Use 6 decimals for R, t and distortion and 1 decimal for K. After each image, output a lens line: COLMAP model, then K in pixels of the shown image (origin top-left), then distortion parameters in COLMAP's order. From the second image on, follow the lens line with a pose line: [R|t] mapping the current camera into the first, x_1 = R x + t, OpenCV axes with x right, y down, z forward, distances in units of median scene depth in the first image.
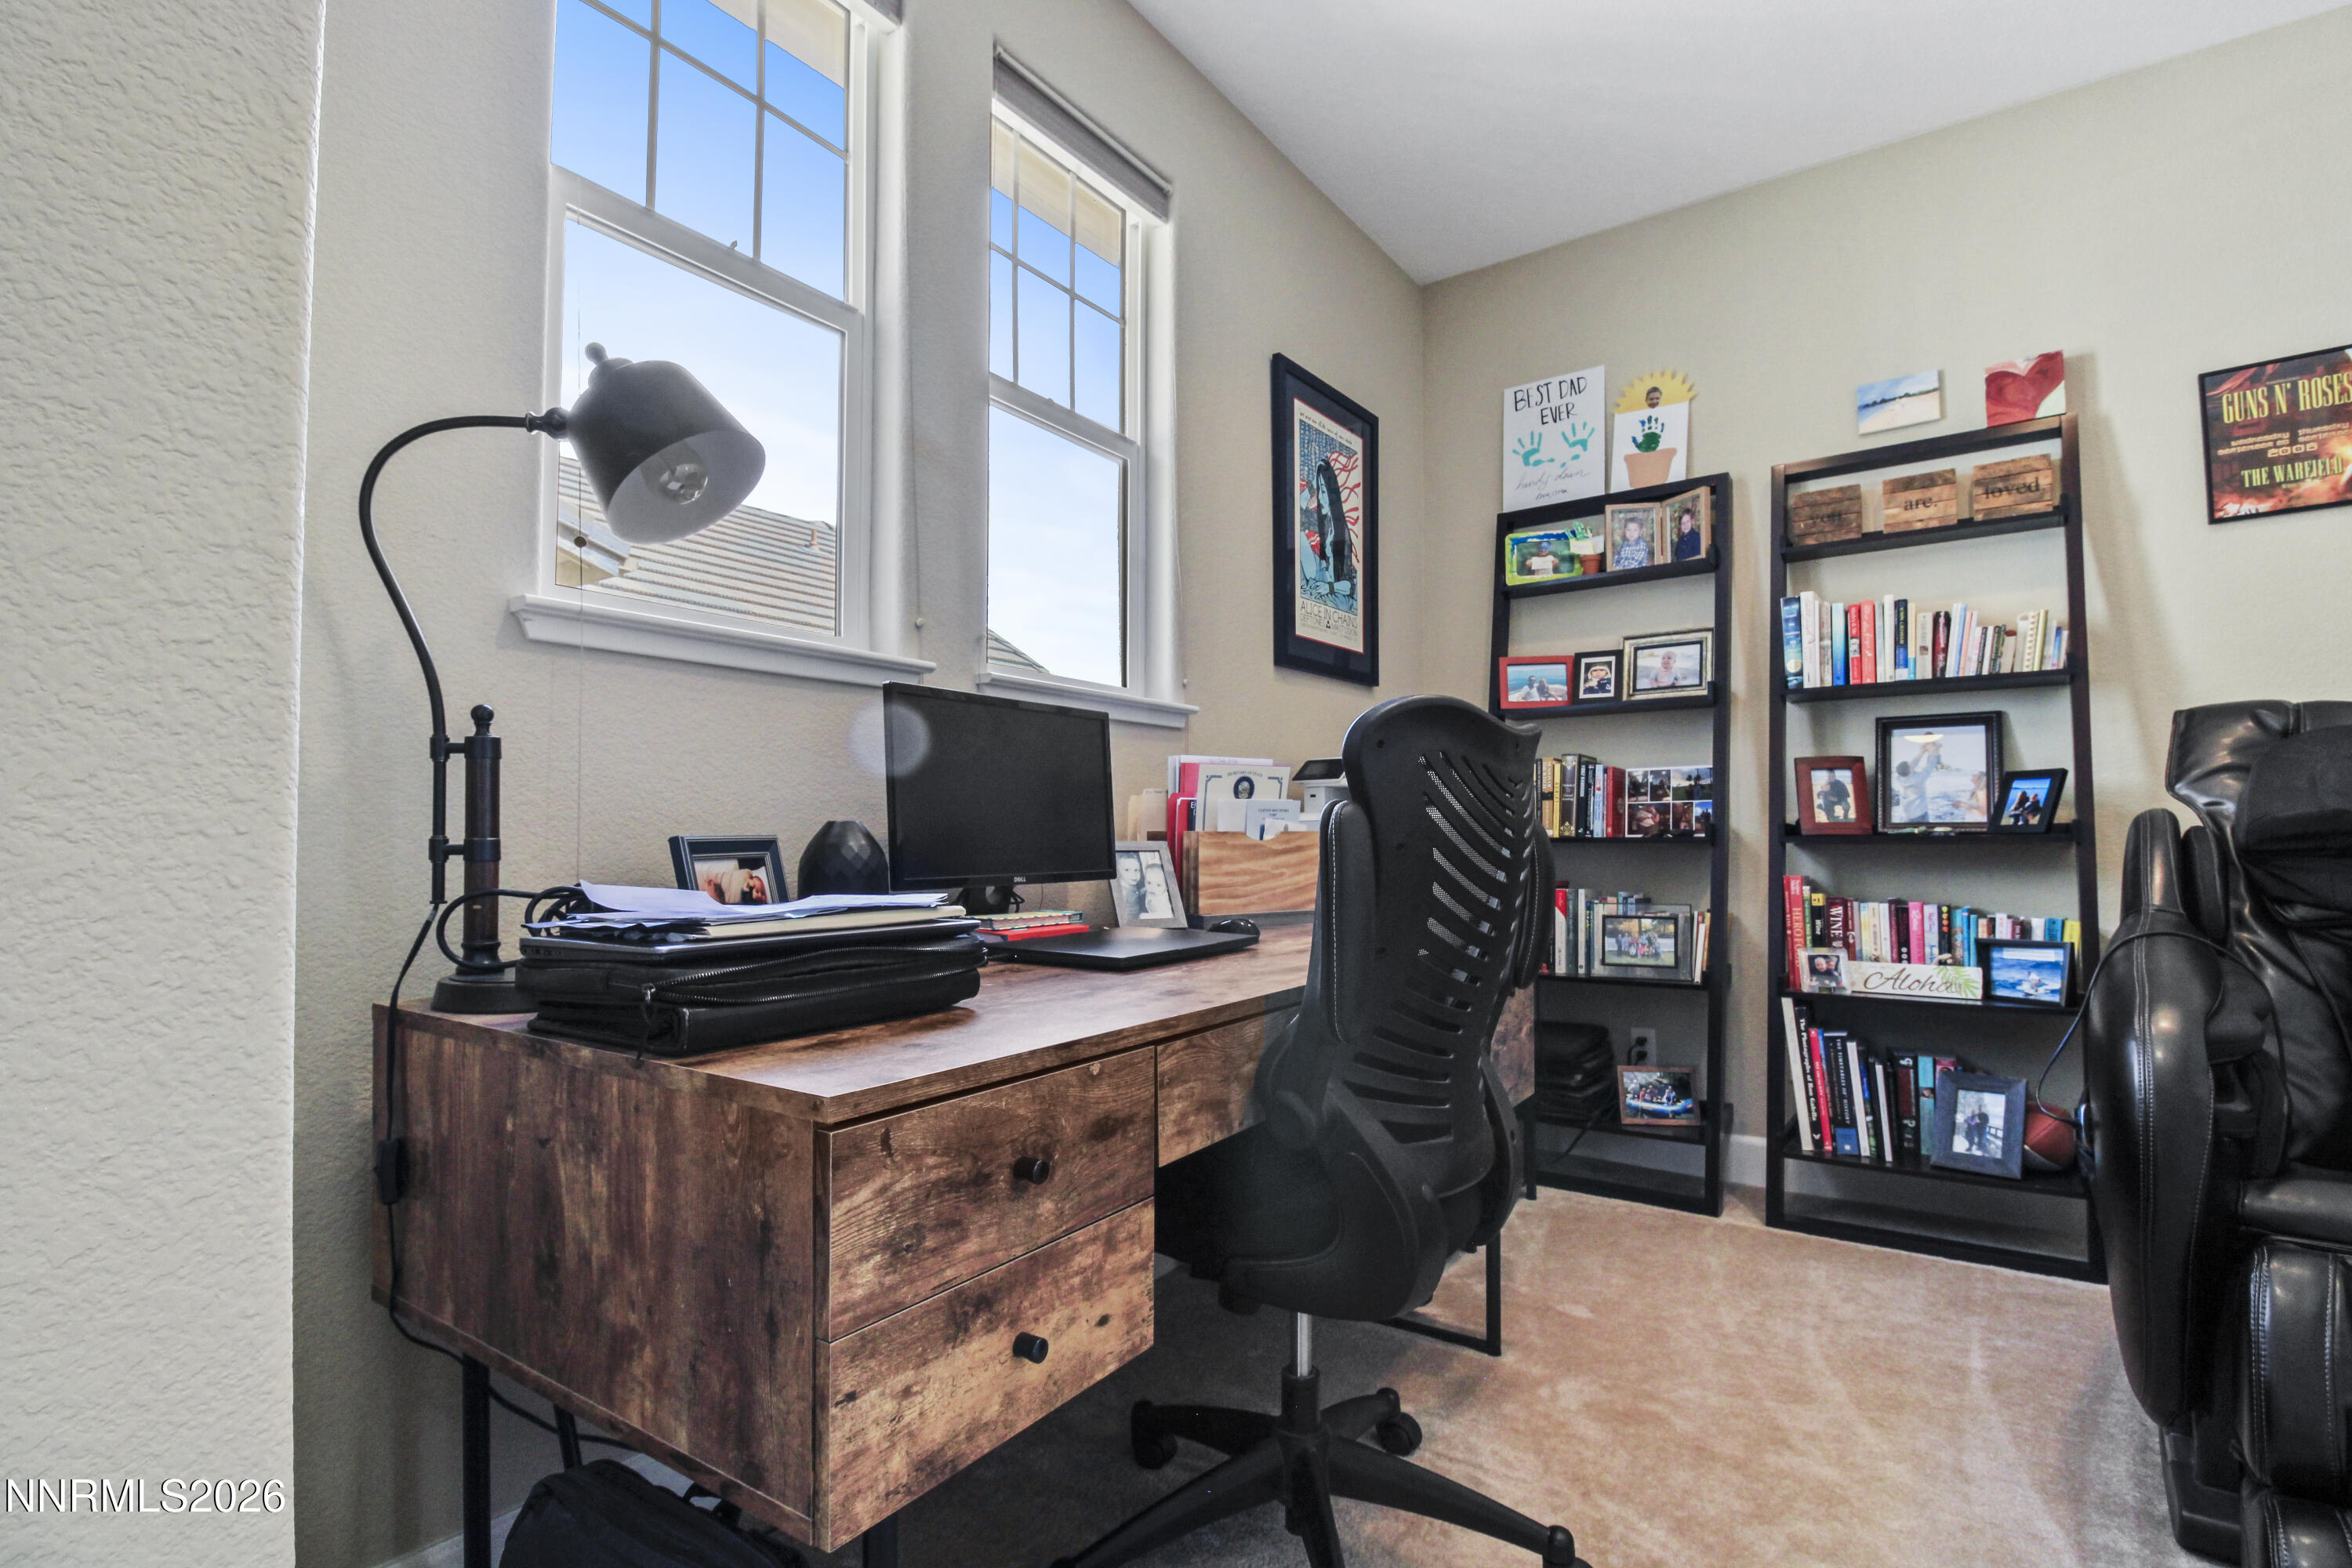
lens RADIAL K [[1148.0, 0, 1176.0], [0, 1148.0, 784.0], [0, 0, 1]] dist [0.002928, -0.016533]
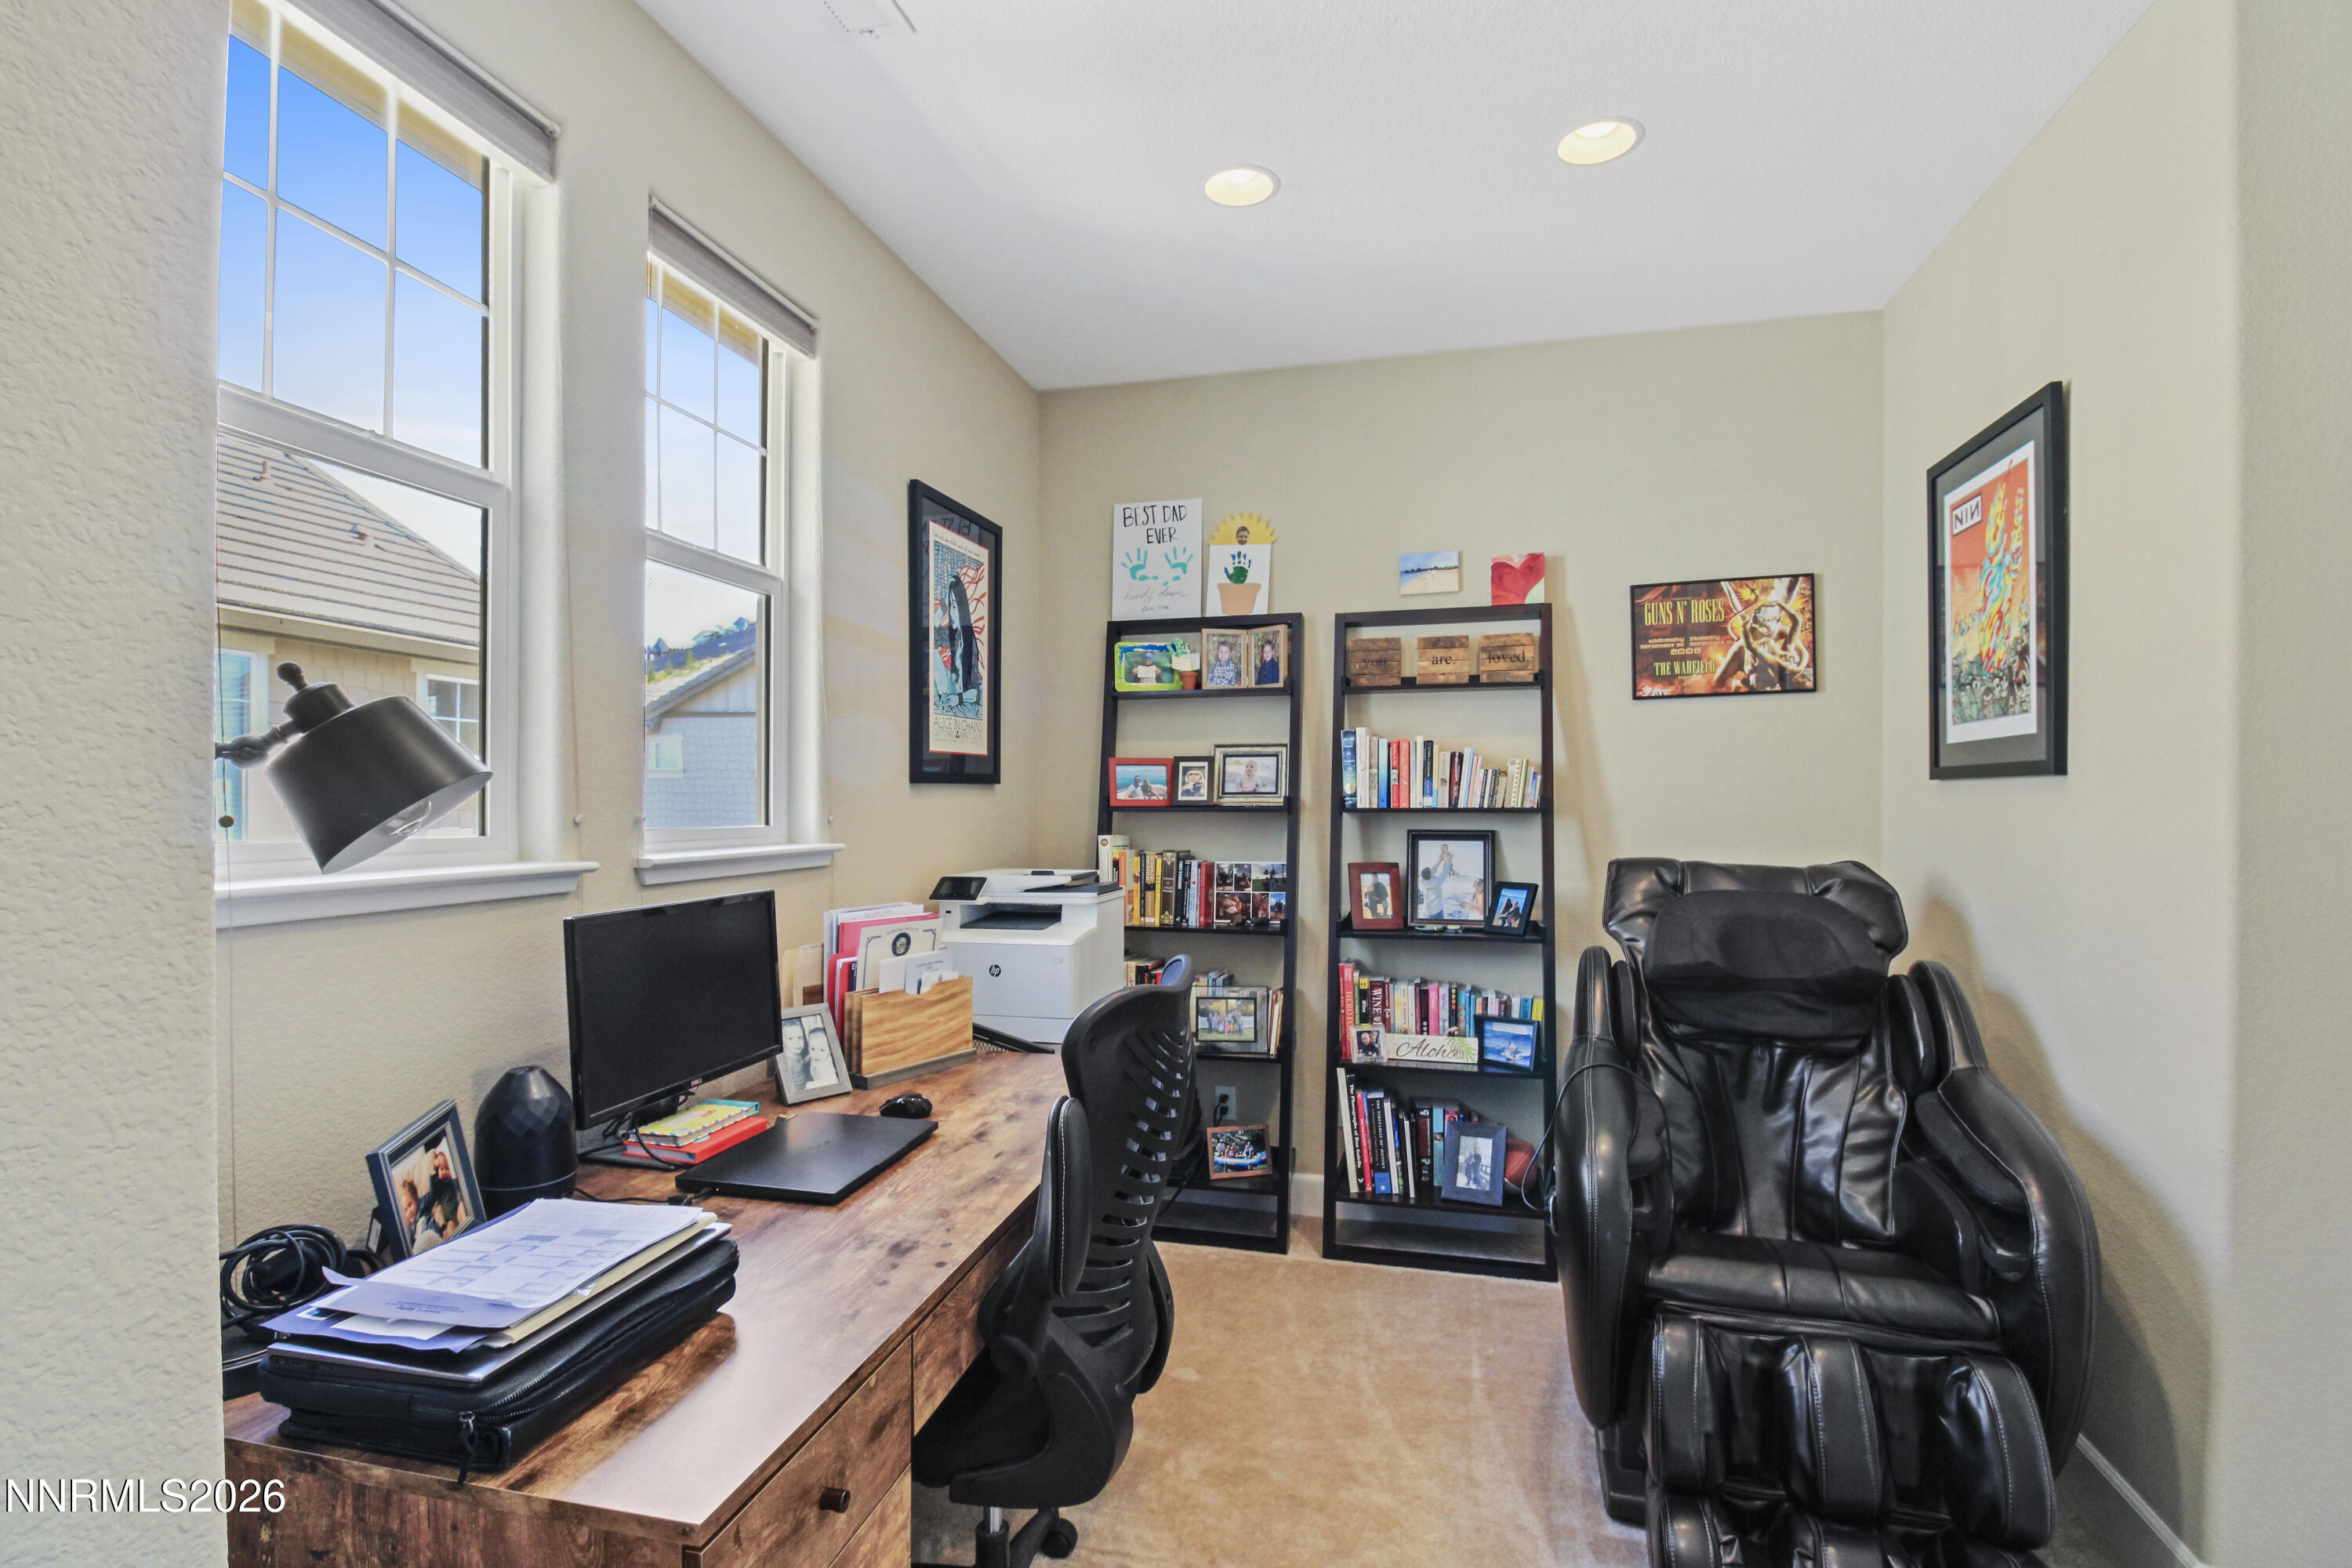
lens RADIAL K [[1162.3, 0, 1176.0], [0, 1162.3, 784.0], [0, 0, 1]] dist [0.002061, -0.017519]
pose [[0.929973, 0.003592, 0.367611, -0.091984], [-0.015689, 0.999429, 0.029925, -0.165794], [-0.367294, -0.033597, 0.929498, -0.075685]]
